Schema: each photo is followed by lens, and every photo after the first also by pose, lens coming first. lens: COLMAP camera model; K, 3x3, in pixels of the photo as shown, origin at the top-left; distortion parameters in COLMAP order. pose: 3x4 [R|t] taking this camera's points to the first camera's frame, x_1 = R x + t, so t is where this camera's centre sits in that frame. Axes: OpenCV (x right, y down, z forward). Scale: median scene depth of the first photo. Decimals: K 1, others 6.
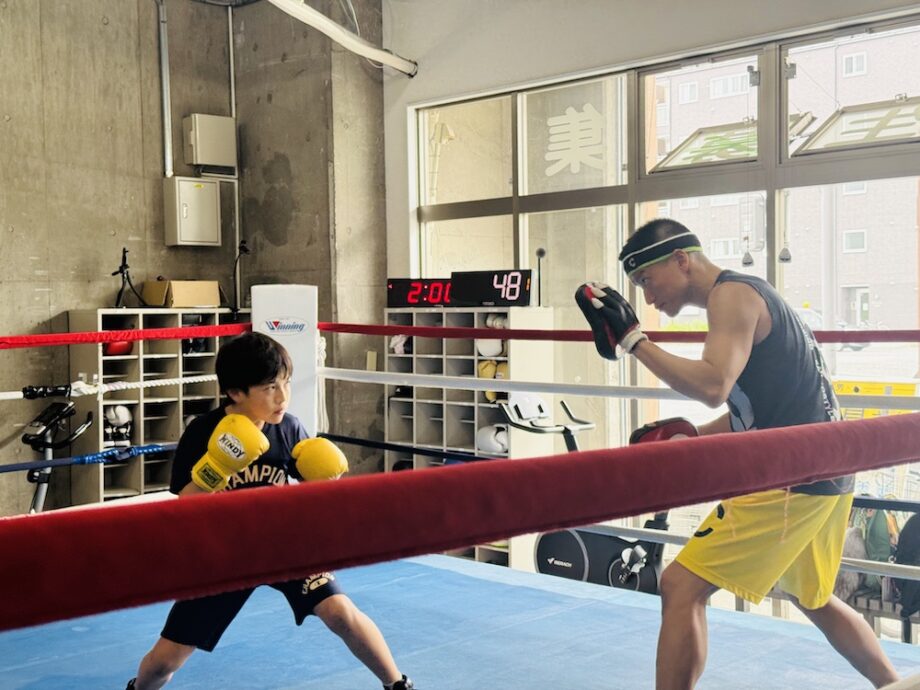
lens RADIAL K [[1263.6, 0, 453.0], [0, 1263.6, 351.3], [0, 0, 1]] dist [0.089674, 0.000000]
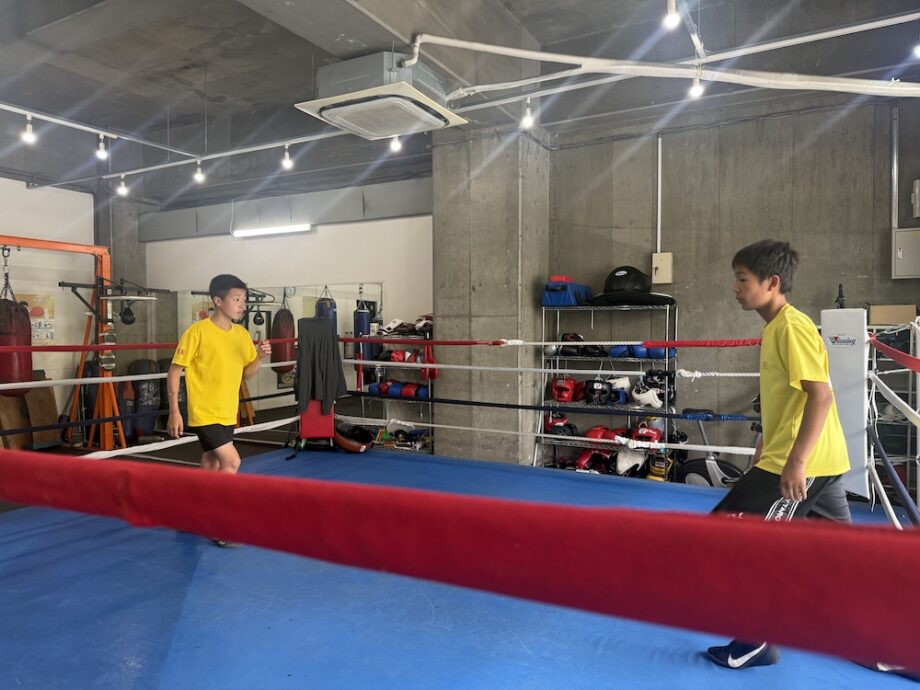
lens RADIAL K [[646.2, 0, 450.4], [0, 646.2, 352.7], [0, 0, 1]] dist [0.038388, -0.060772]
pose [[0.252865, 0.051127, -0.966150, 0.353028], [-0.036721, 0.998390, 0.043223, -0.017703], [0.966804, 0.024548, 0.254335, 0.372135]]
